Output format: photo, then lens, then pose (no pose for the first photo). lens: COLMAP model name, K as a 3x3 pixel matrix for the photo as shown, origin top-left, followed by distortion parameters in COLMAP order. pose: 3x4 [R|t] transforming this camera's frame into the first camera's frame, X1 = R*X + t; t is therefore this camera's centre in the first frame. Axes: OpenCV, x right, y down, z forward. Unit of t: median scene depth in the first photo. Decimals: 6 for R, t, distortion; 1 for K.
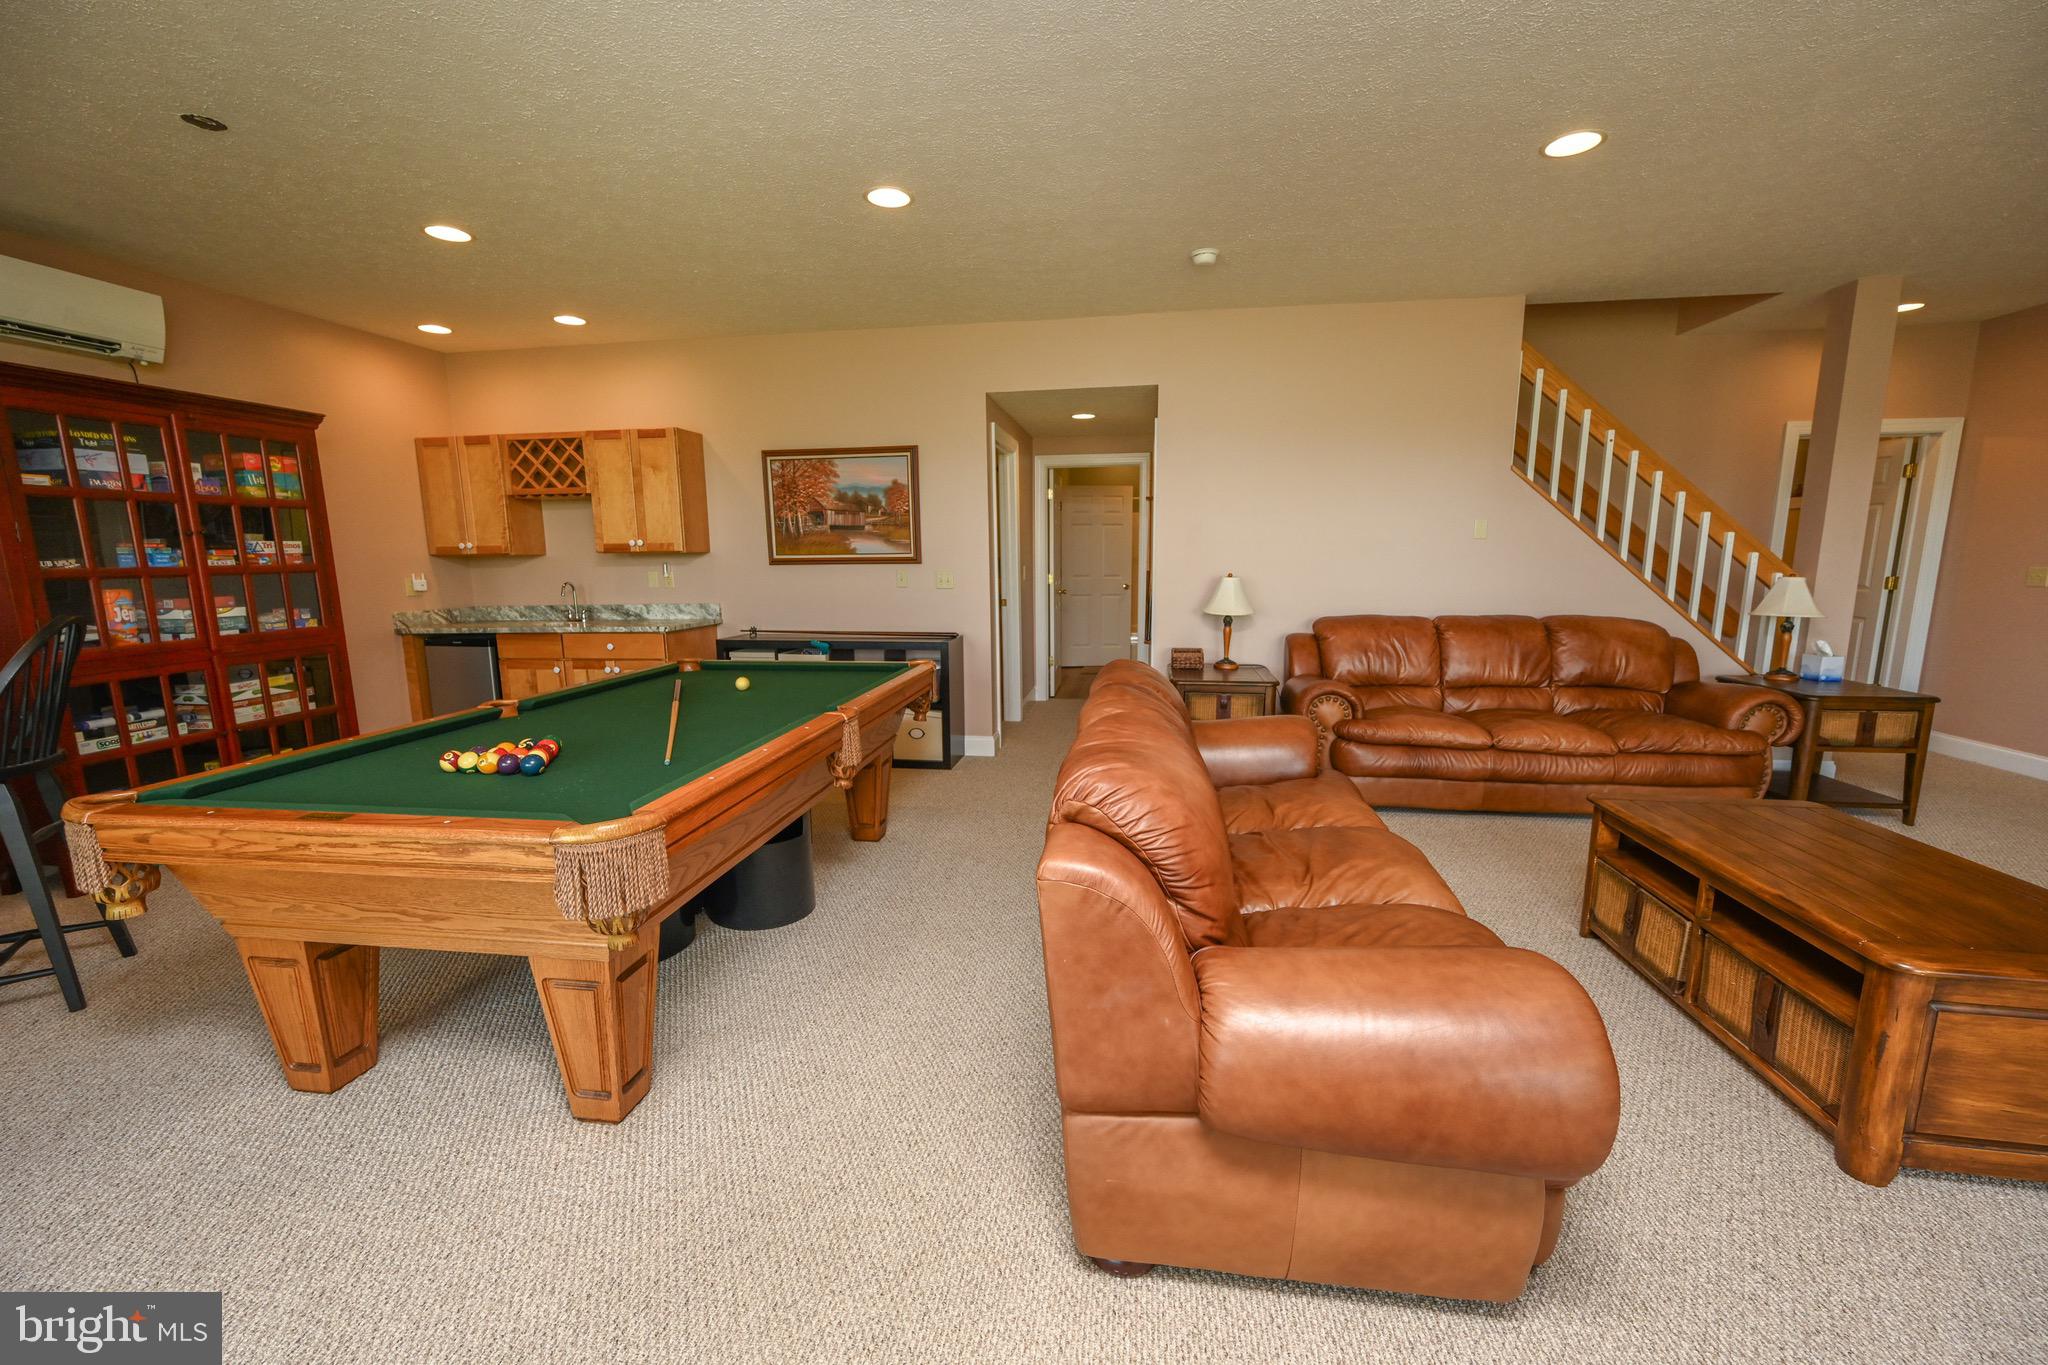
lens RADIAL K [[820.4, 0, 1024.0], [0, 820.4, 682.5], [0, 0, 1]] dist [-0.002304, -0.000093]
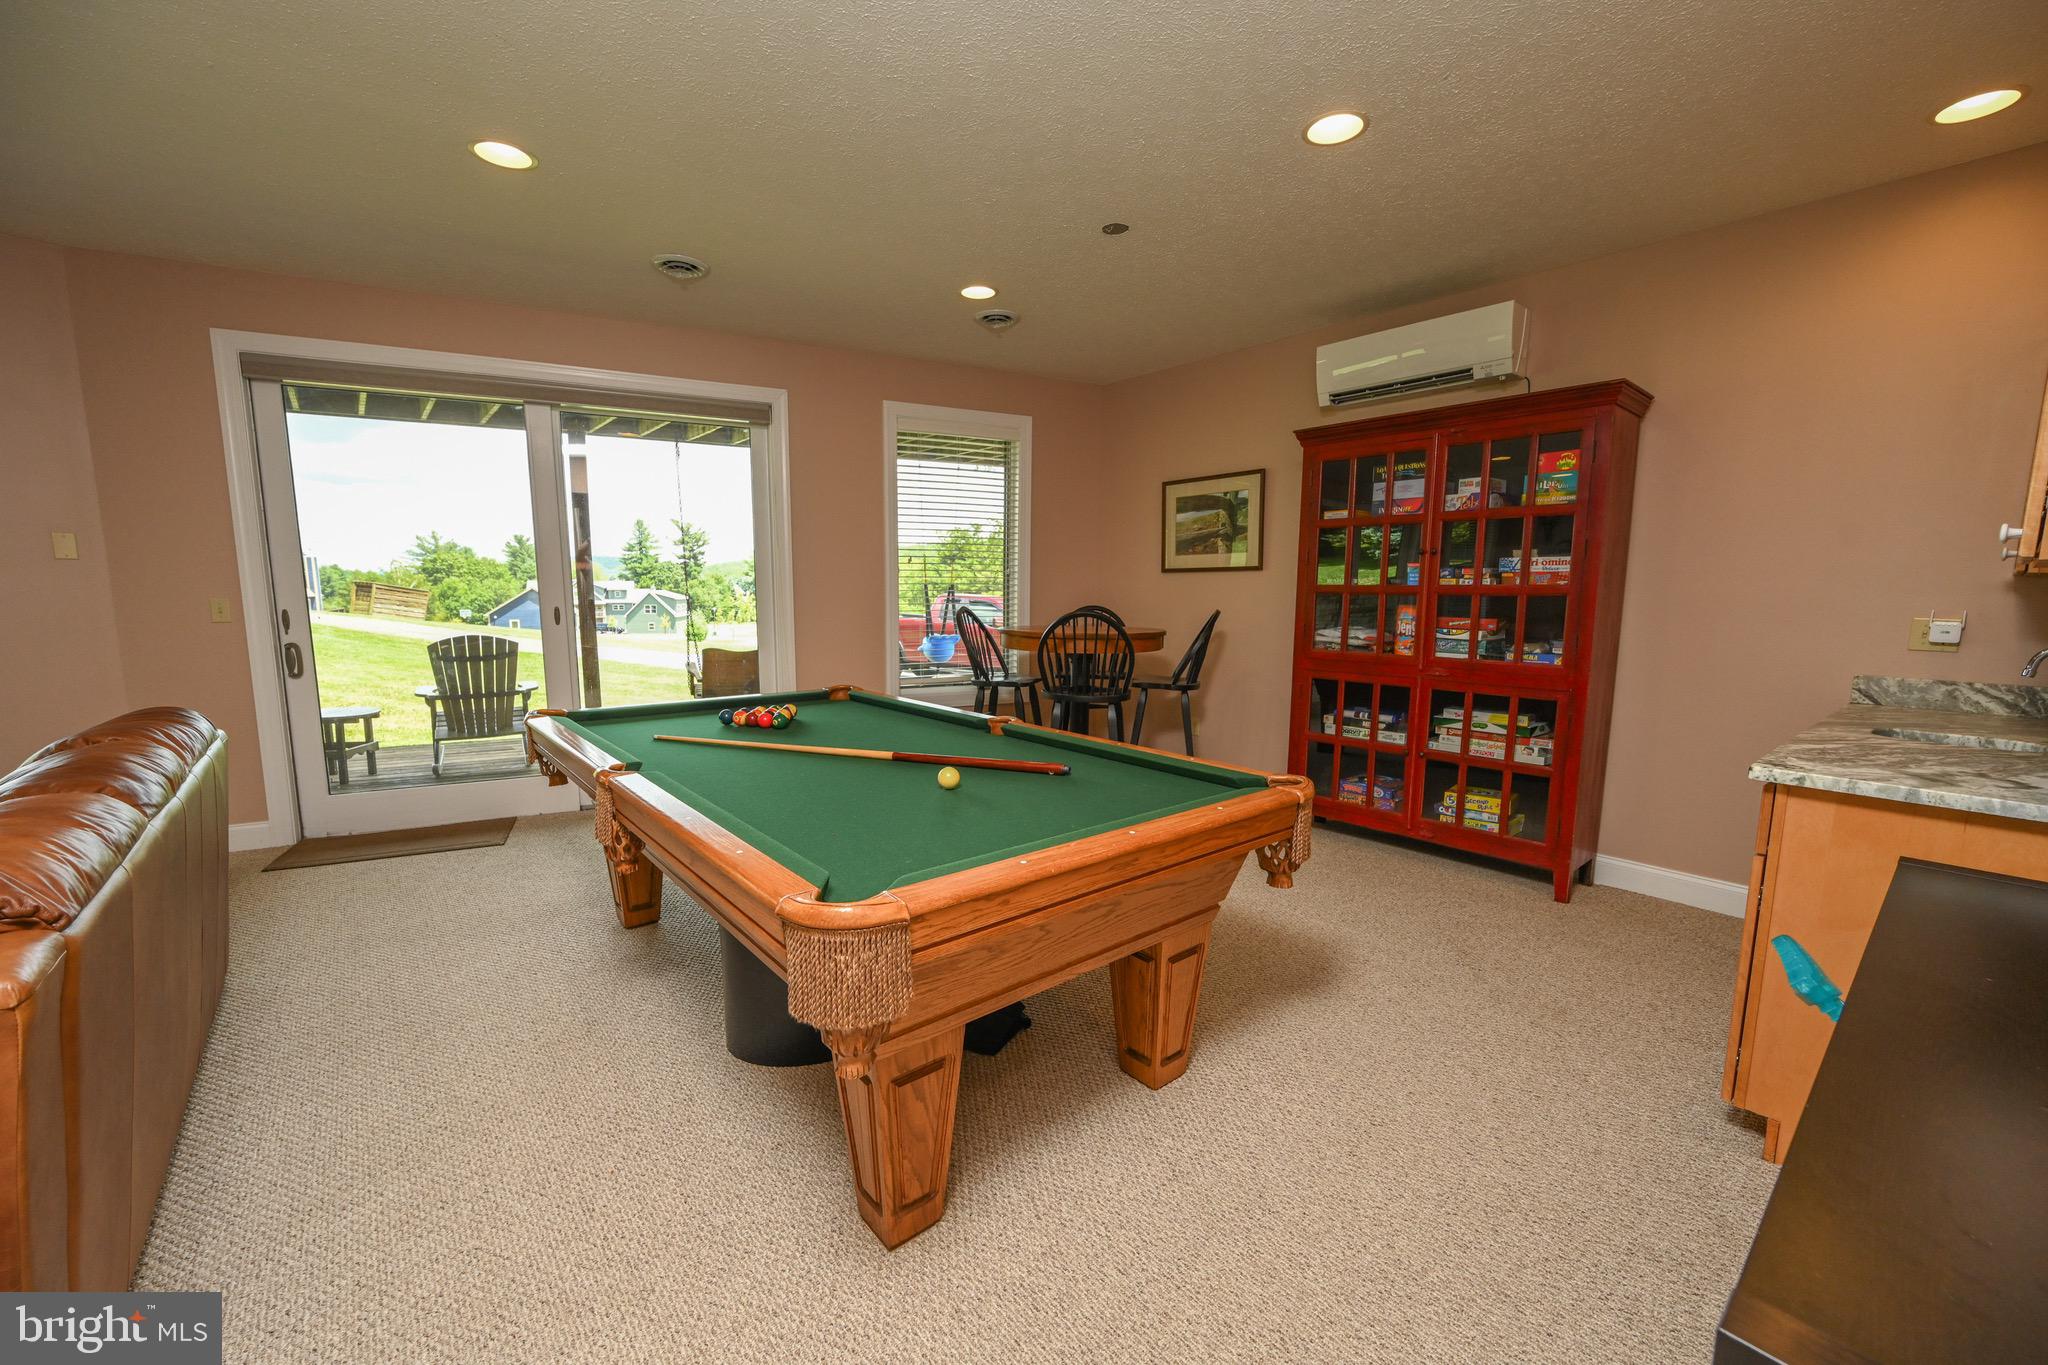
lens RADIAL K [[808.2, 0, 1019.5], [0, 808.2, 693.0], [0, 0, 1]] dist [-0.000281, -0.000279]
pose [[-0.674835, 0.101582, -0.730944, 0.039251], [-0.118461, 0.962725, 0.243161, -0.144784], [0.728399, 0.250682, -0.637647, 0.955621]]
